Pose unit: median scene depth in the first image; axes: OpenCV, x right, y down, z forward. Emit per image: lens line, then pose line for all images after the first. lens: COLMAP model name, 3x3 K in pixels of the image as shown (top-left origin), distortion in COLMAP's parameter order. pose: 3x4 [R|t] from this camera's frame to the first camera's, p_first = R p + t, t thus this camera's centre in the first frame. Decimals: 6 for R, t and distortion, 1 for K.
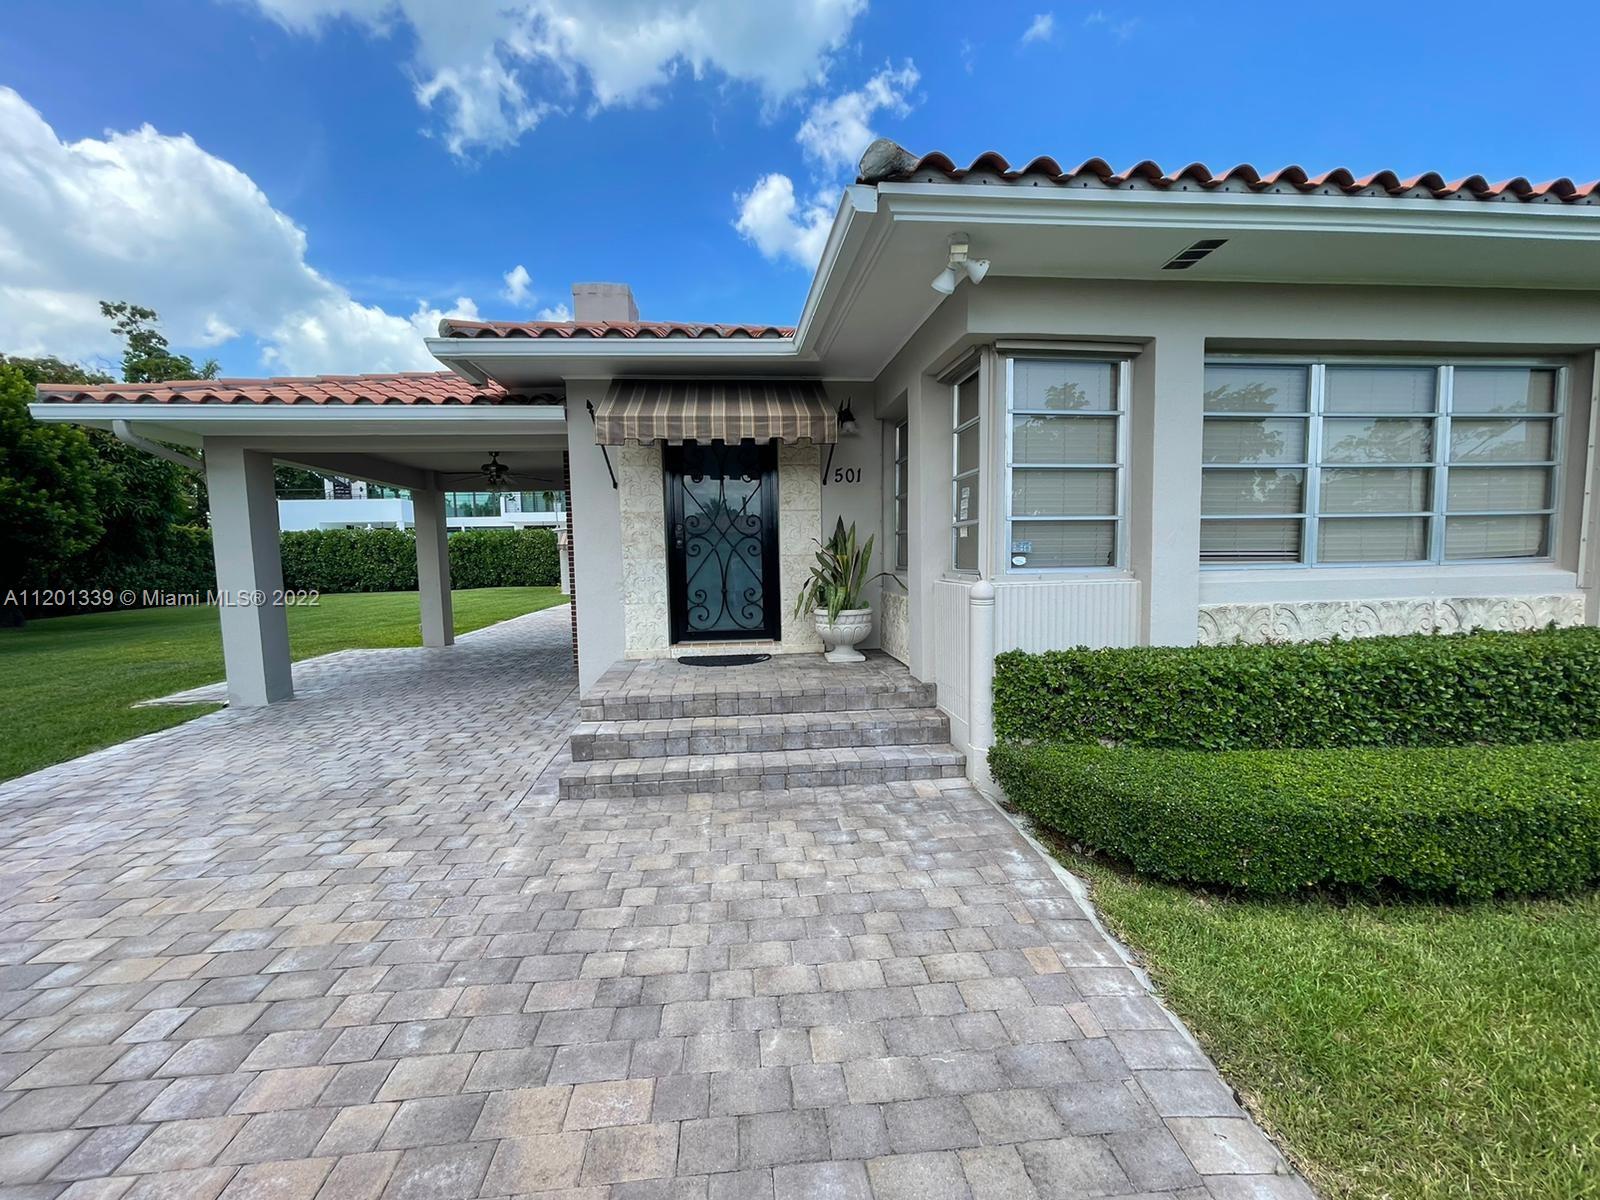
lens RADIAL K [[651.8, 0, 792.1], [0, 651.8, 604.3], [0, 0, 1]] dist [0.007103, -0.000277]
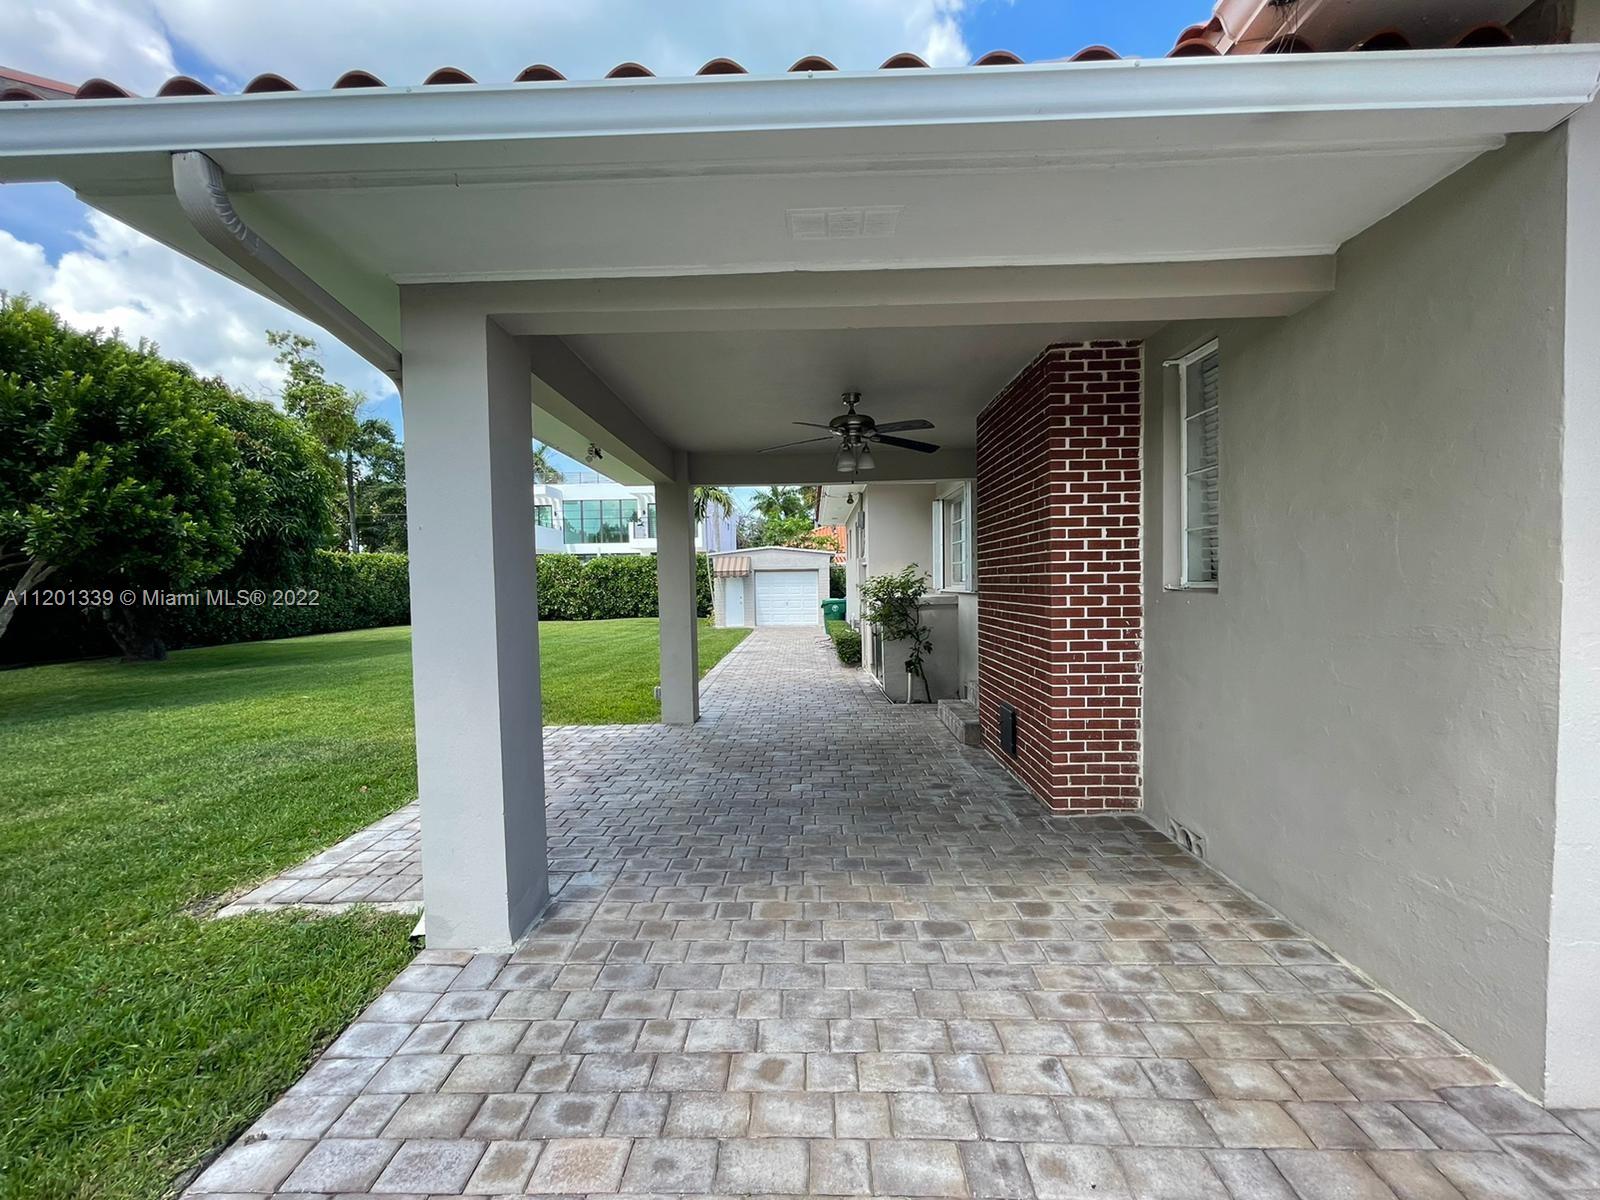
lens RADIAL K [[651.8, 0, 794.0], [0, 651.8, 595.1], [0, 0, 1]] dist [0.007103, -0.000277]
pose [[0.992112, 0.005473, -0.125238, -0.309822], [-0.012654, 0.998316, -0.056615, -0.023735], [0.124717, 0.057754, 0.990510, 0.326866]]
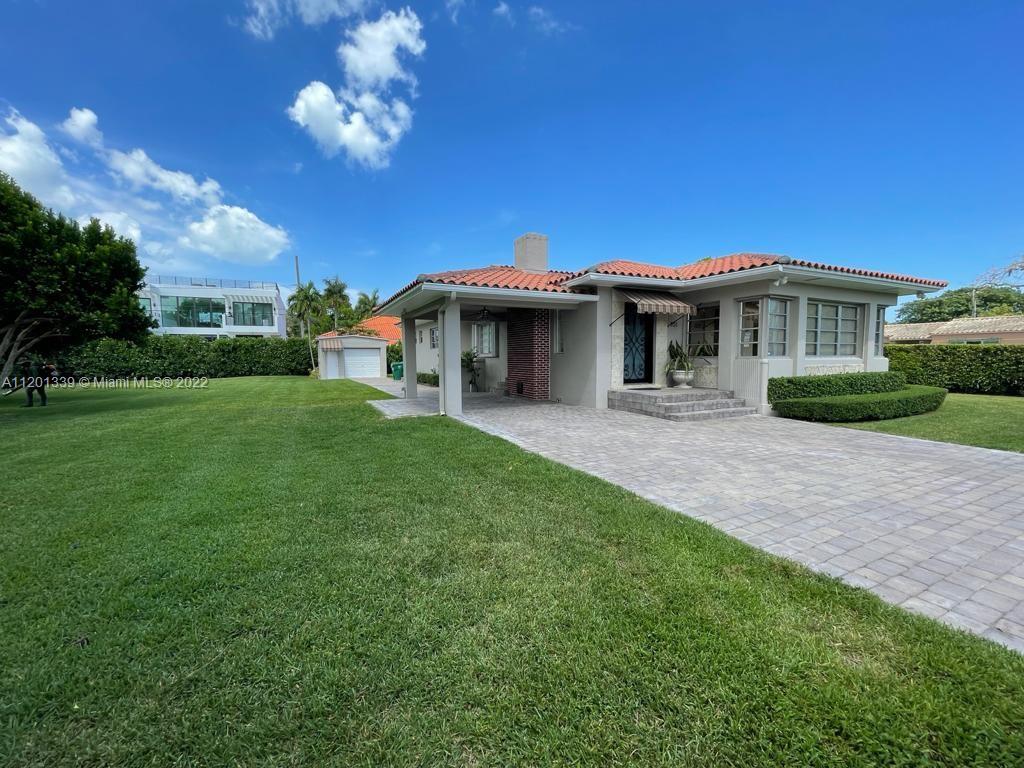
lens RADIAL K [[417.2, 0, 513.4], [0, 417.2, 382.2], [0, 0, 1]] dist [0.007103, -0.000277]
pose [[0.936408, -0.008001, 0.350822, -0.608840], [0.015749, 0.999691, -0.019238, 0.039088], [-0.350560, 0.023539, 0.936244, -0.231517]]
